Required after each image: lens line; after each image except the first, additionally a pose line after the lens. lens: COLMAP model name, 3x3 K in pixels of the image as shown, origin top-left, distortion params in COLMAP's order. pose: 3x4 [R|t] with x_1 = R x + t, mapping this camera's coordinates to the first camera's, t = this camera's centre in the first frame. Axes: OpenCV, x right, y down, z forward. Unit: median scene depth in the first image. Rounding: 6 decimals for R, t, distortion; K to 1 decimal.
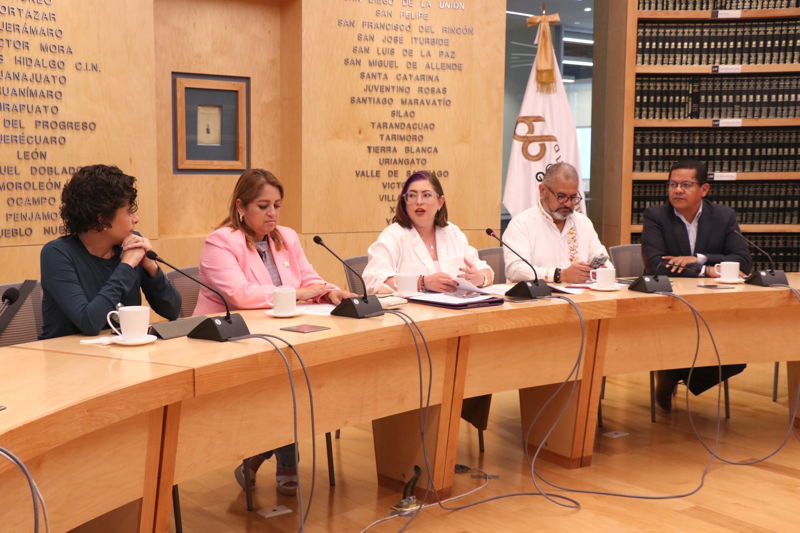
lens RADIAL K [[988.4, 0, 413.2], [0, 988.4, 271.6], [0, 0, 1]] dist [0.035312, 0.000000]
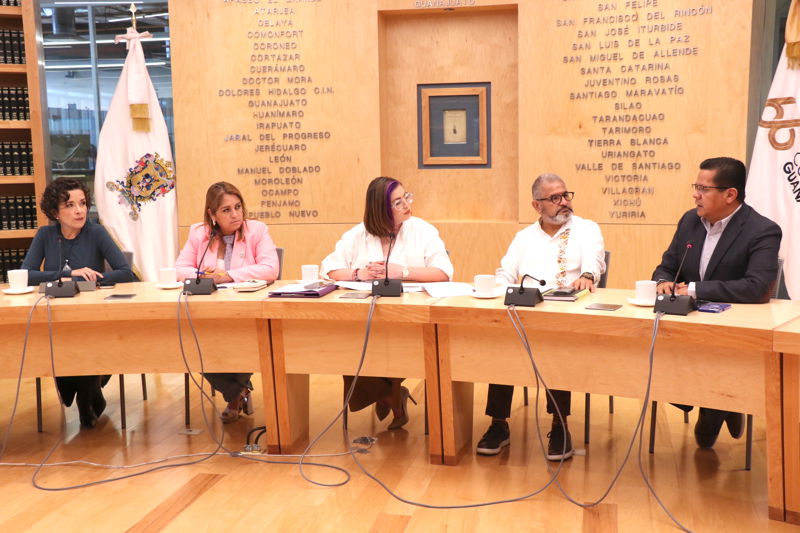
lens RADIAL K [[954.0, 0, 409.6], [0, 954.0, 269.8], [0, 0, 1]] dist [0.003948, 0.000000]
pose [[0.648874, 0.081022, -0.756570, 0.614307], [-0.054247, 0.996710, 0.060213, -0.043965], [0.758959, 0.001971, 0.651135, 0.226230]]
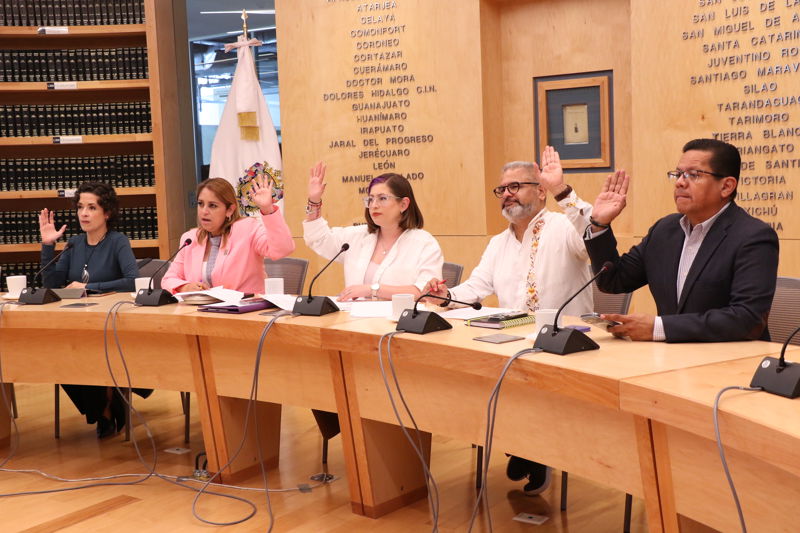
lens RADIAL K [[988.4, 0, 402.8], [0, 988.4, 272.4], [0, 0, 1]] dist [0.035312, 0.000000]
pose [[0.300193, 0.079985, -0.950519, 0.695602], [-0.055011, 0.996271, 0.066461, -0.054531], [0.952291, 0.032338, 0.303474, 0.527883]]
